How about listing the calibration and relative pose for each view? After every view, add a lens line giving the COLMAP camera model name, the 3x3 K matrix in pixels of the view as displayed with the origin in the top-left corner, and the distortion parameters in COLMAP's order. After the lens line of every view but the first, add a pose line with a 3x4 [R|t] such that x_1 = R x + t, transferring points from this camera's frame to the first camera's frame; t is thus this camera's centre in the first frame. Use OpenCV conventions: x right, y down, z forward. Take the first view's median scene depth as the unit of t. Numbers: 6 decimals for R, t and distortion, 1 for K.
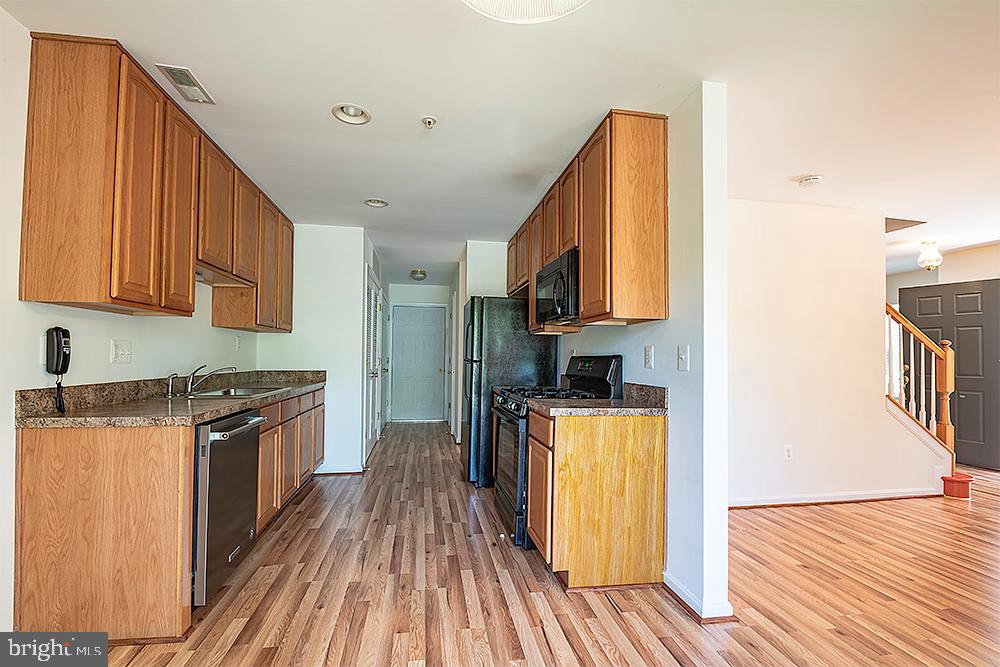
lens RADIAL K [[463.5, 0, 480.5], [0, 463.5, 344.3], [0, 0, 1]] dist [0.003295, -0.009132]
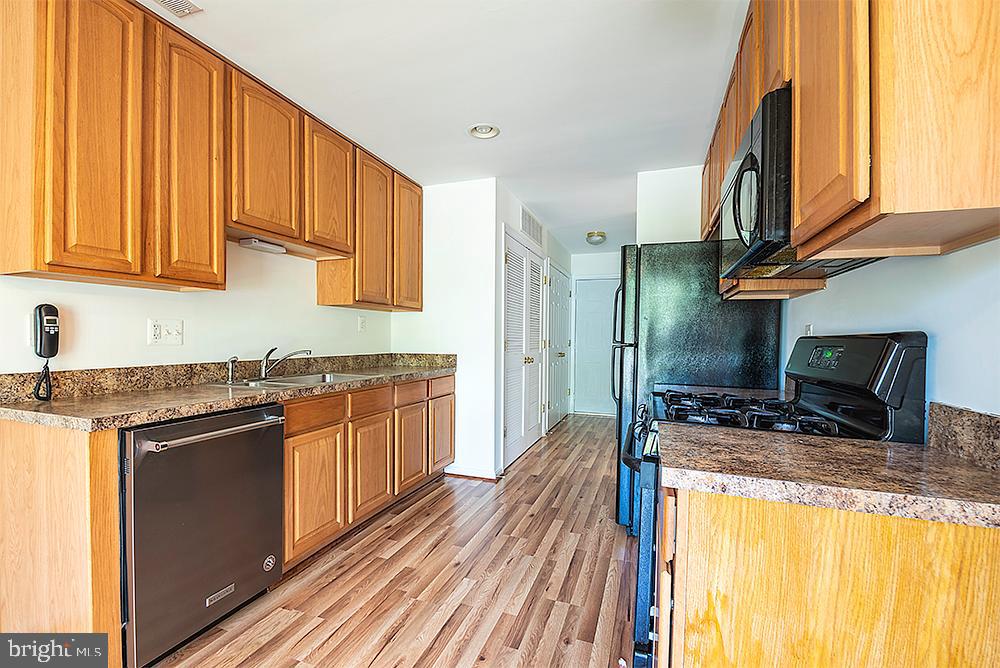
lens RADIAL K [[444.1, 0, 474.7], [0, 444.1, 341.7], [0, 0, 1]] dist [0.001392, -0.006677]
pose [[0.865934, 0.004007, -0.500142, 0.165939], [0.012487, 0.999483, 0.029628, 0.014900], [0.500002, -0.031901, 0.865437, 0.496277]]
